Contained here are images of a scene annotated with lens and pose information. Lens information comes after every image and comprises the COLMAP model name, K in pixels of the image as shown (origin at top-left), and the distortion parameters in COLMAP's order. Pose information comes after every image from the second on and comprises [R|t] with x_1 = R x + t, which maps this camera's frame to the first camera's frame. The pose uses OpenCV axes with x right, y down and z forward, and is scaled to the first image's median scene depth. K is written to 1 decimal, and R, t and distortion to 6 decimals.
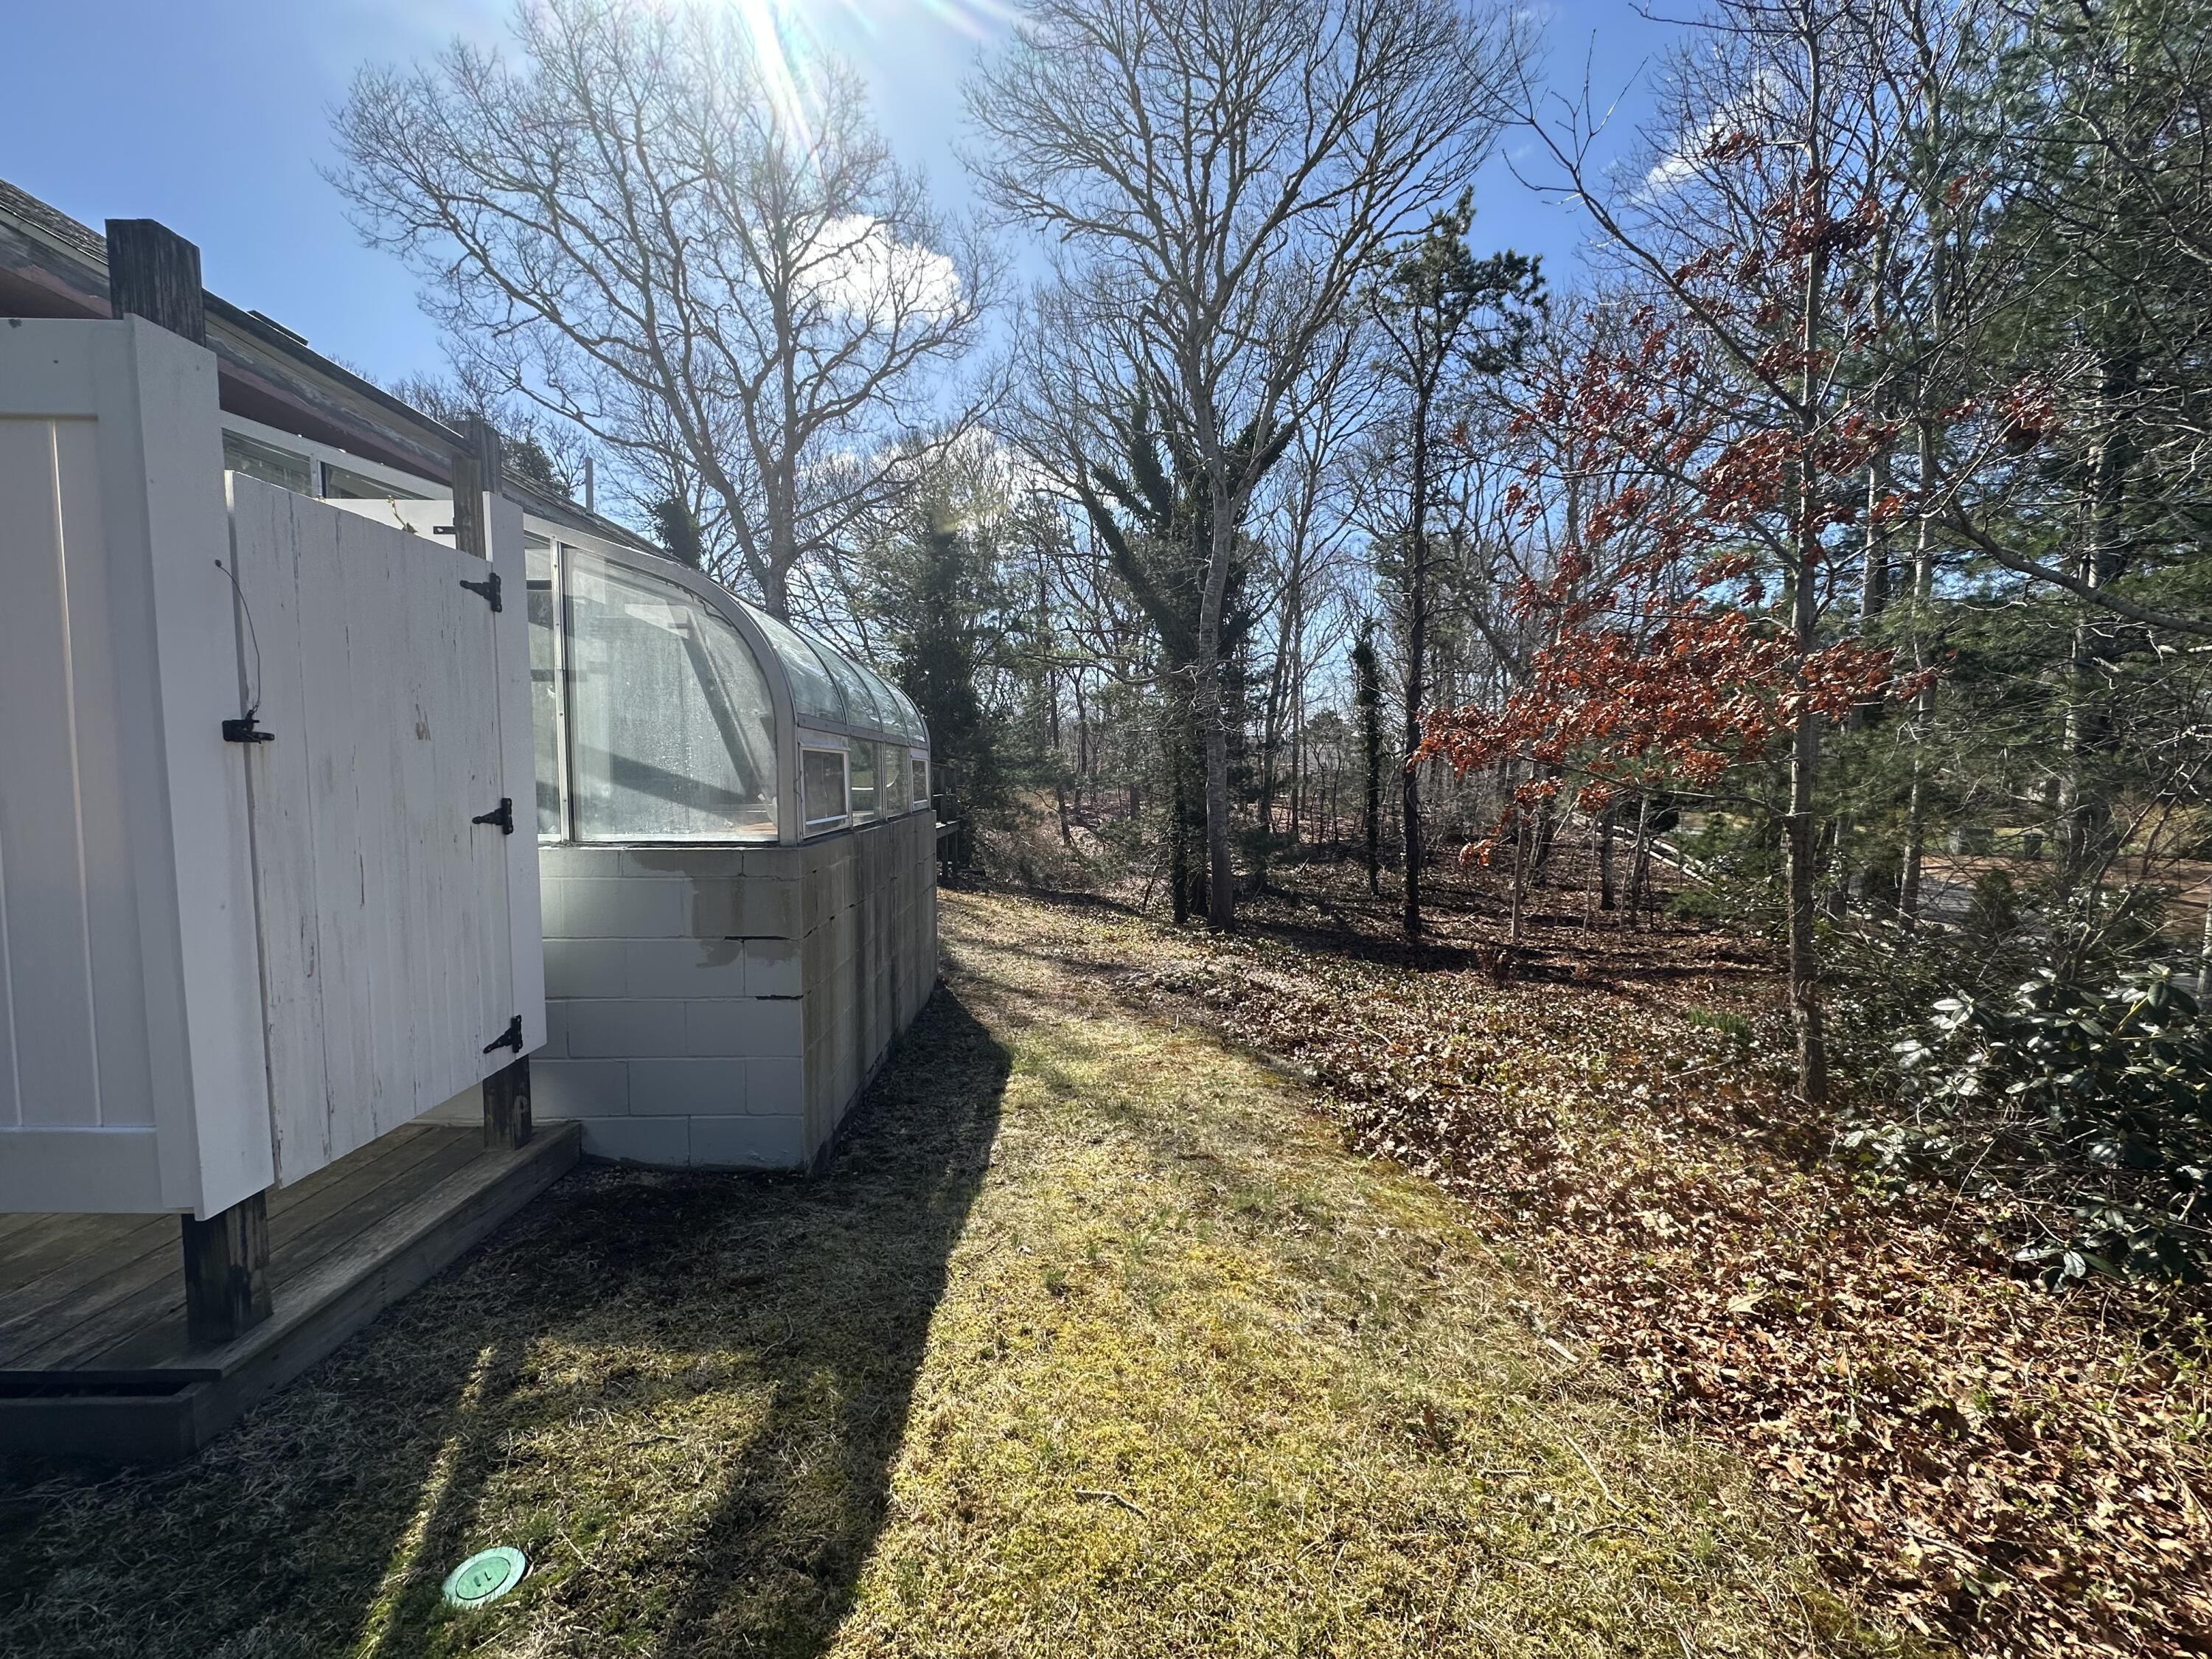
lens RADIAL K [[879.9, 0, 1113.4], [0, 879.9, 828.3], [0, 0, 1]] dist [-0.004139, 0.000794]
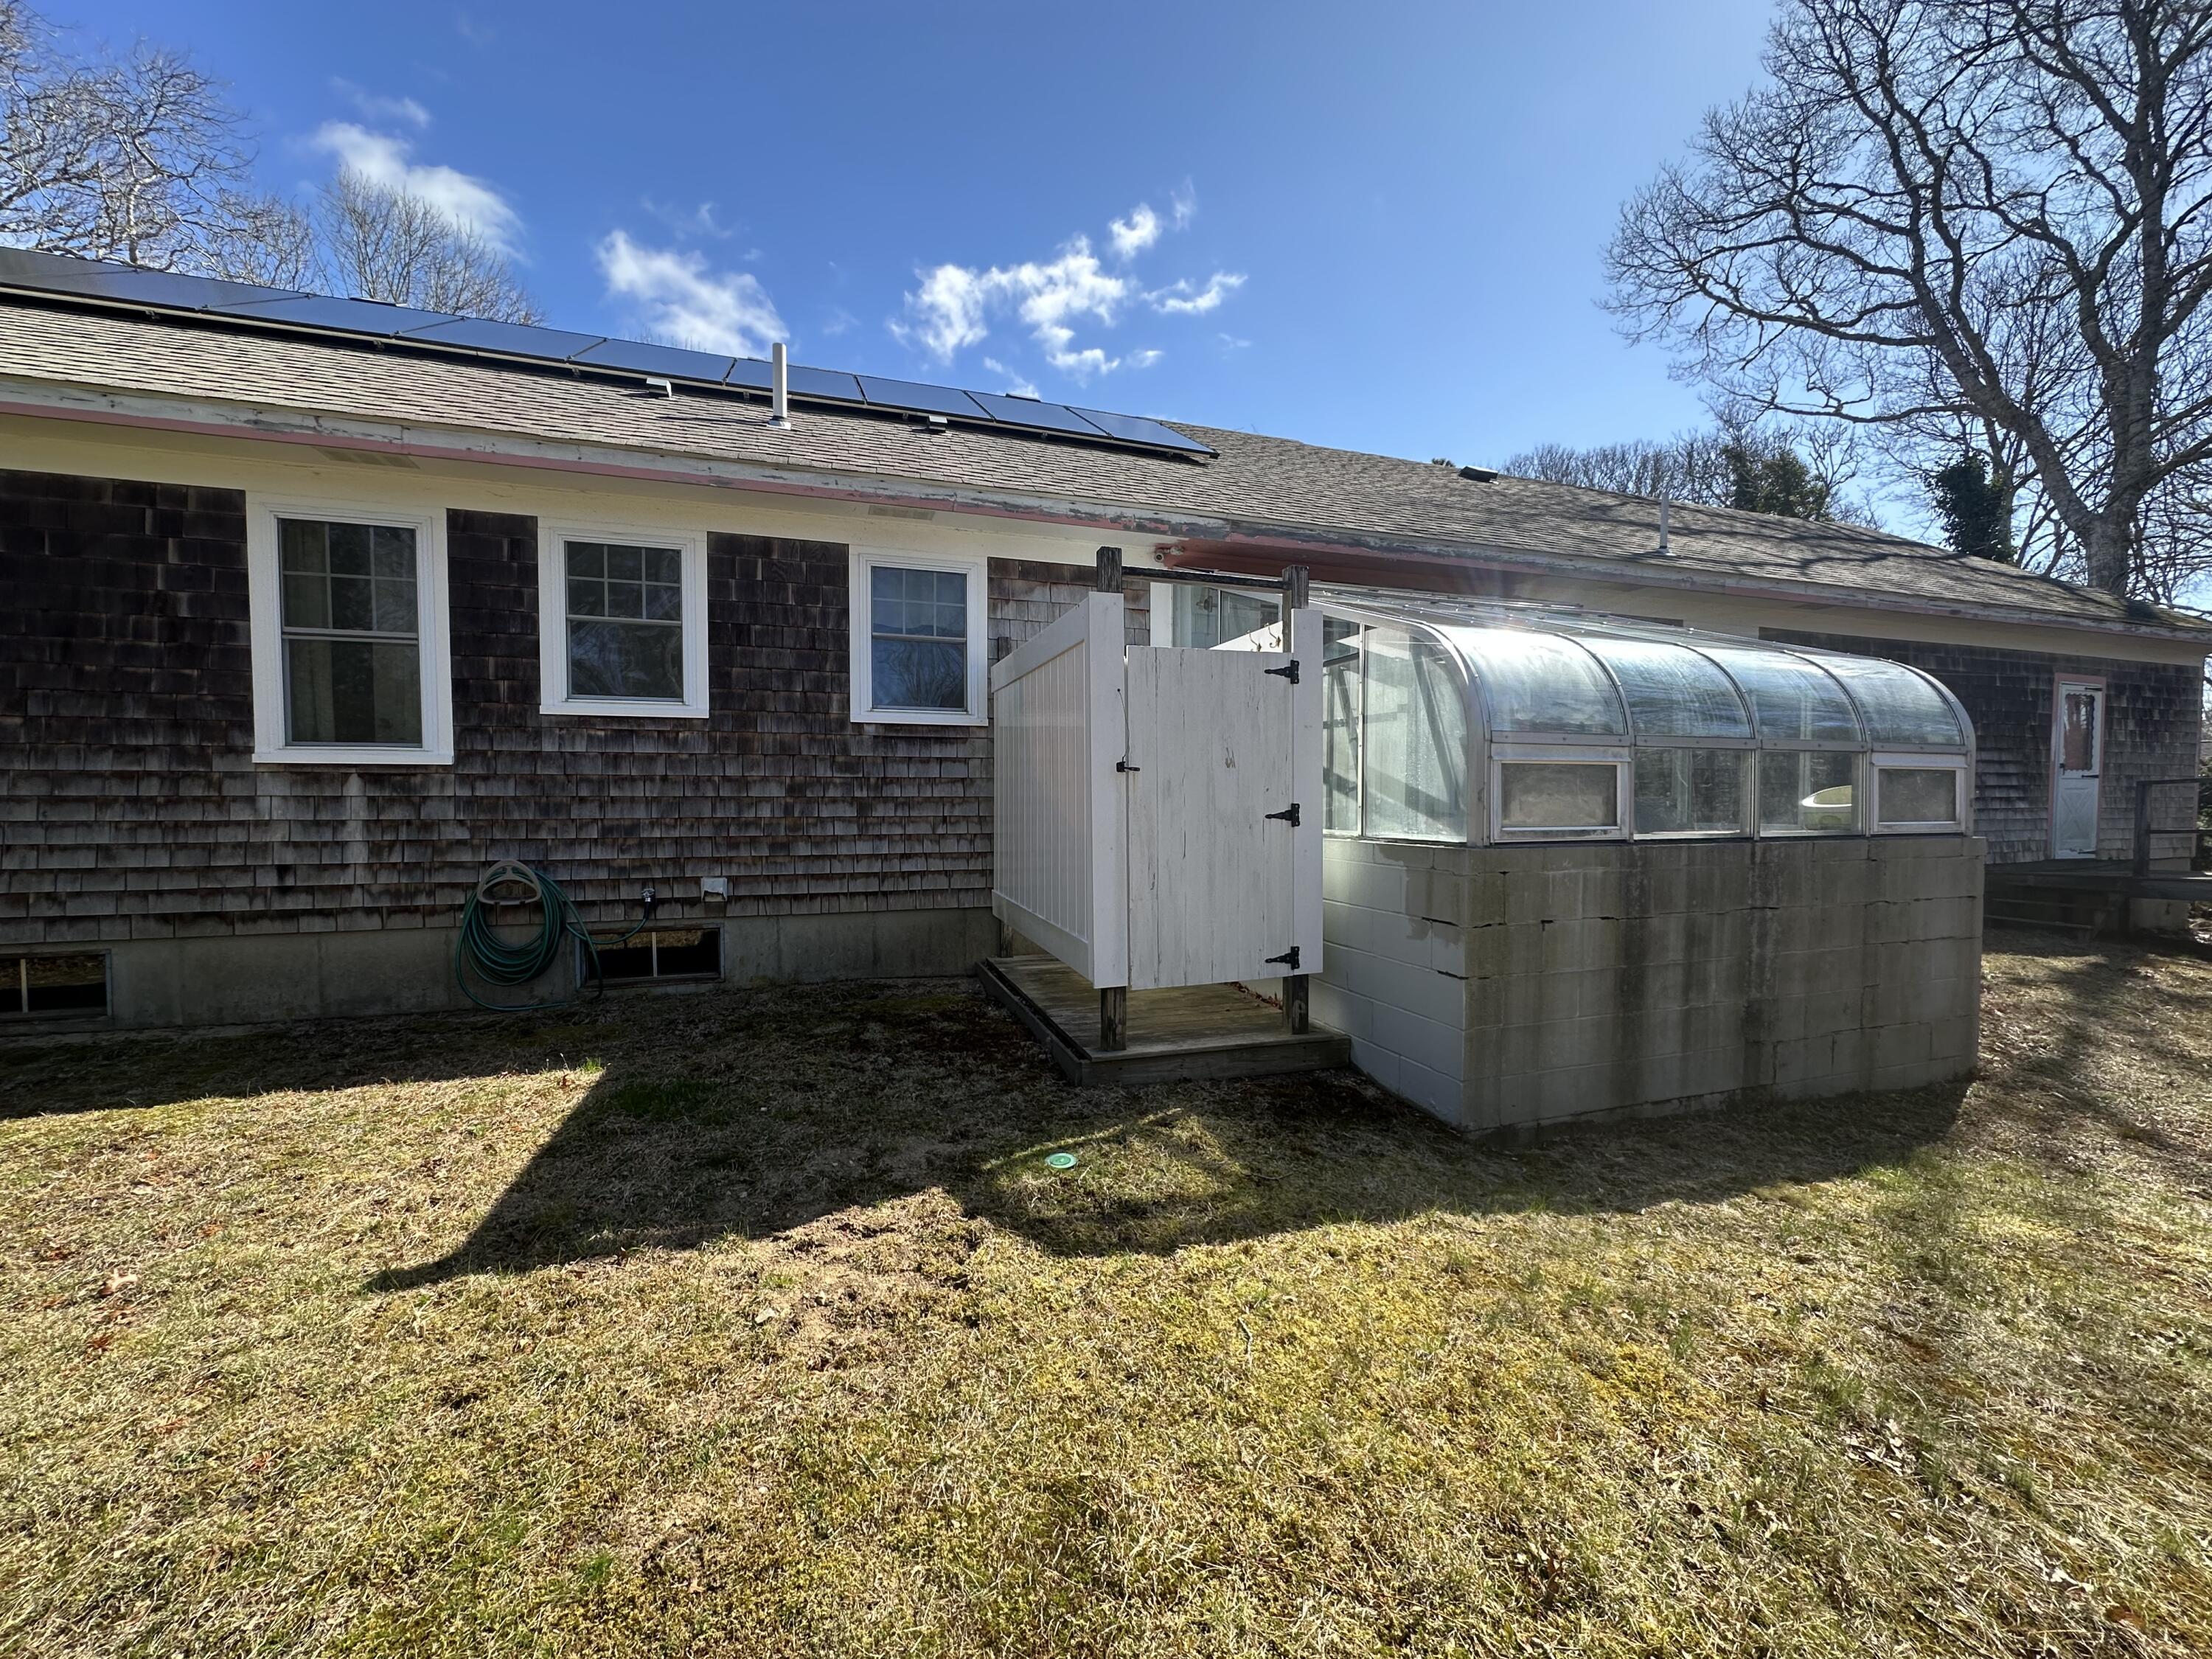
lens RADIAL K [[879.9, 0, 1092.1], [0, 879.9, 824.2], [0, 0, 1]] dist [-0.004139, 0.000794]
pose [[0.266621, 0.022840, -0.963531, 0.617928], [-0.056977, 0.998344, 0.007899, 0.009471], [0.962116, 0.052794, 0.267481, 0.212905]]
